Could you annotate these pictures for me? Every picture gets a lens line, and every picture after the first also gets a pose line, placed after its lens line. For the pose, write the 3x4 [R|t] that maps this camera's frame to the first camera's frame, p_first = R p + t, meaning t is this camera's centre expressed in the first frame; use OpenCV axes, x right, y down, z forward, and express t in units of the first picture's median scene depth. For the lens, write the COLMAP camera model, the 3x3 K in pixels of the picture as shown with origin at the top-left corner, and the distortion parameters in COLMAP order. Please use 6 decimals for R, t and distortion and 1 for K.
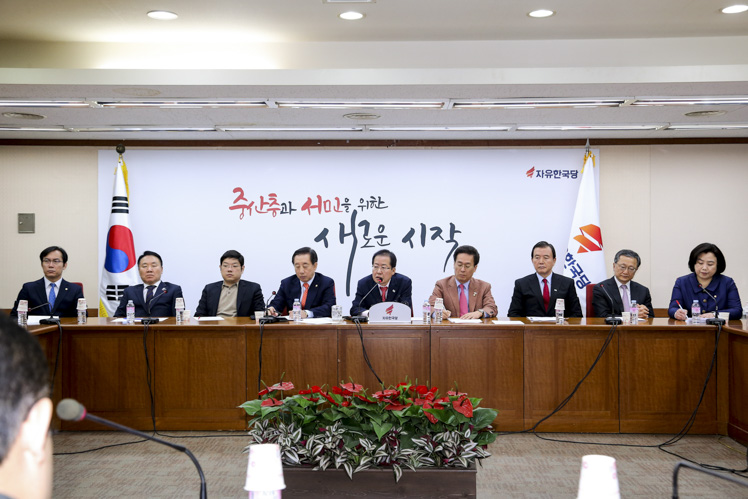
lens RADIAL K [[887.3, 0, 374.0], [0, 887.3, 249.5], [0, 0, 1]] dist [0.080361, -0.011699]
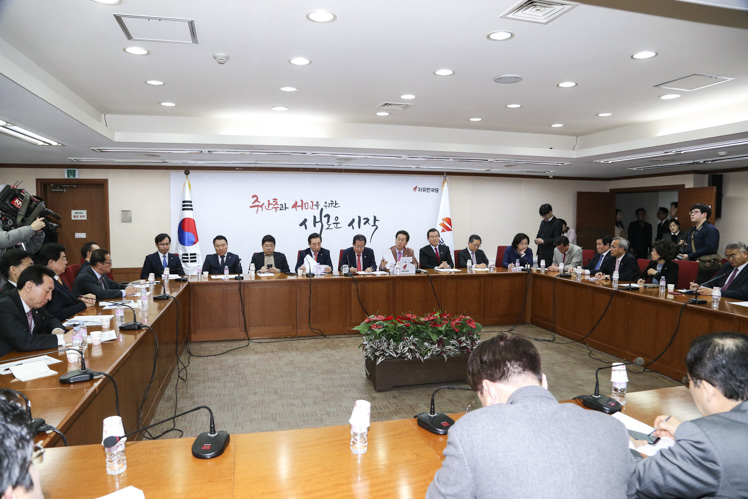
lens RADIAL K [[517.0, 0, 374.0], [0, 517.0, 249.5], [0, 0, 1]] dist [-0.088453, 0.002838]
pose [[0.960187, -0.016718, 0.278857, -0.214791], [-0.003203, 0.997483, 0.070829, -0.036255], [-0.279340, -0.068902, 0.957717, -0.024031]]
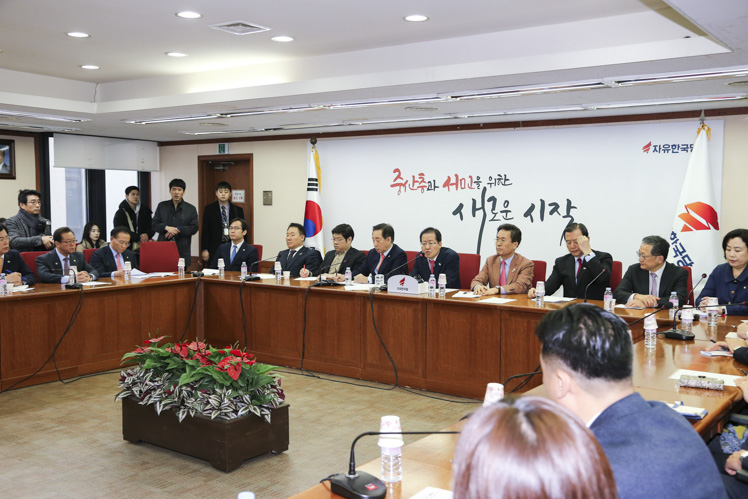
lens RADIAL K [[774.5, 0, 374.0], [0, 774.5, 249.5], [0, 0, 1]] dist [0.017233, 0.019421]
pose [[0.828037, 0.040141, -0.559235, 0.415893], [-0.005254, 0.997946, 0.063852, -0.028123], [0.560649, -0.049934, 0.826546, 0.120828]]
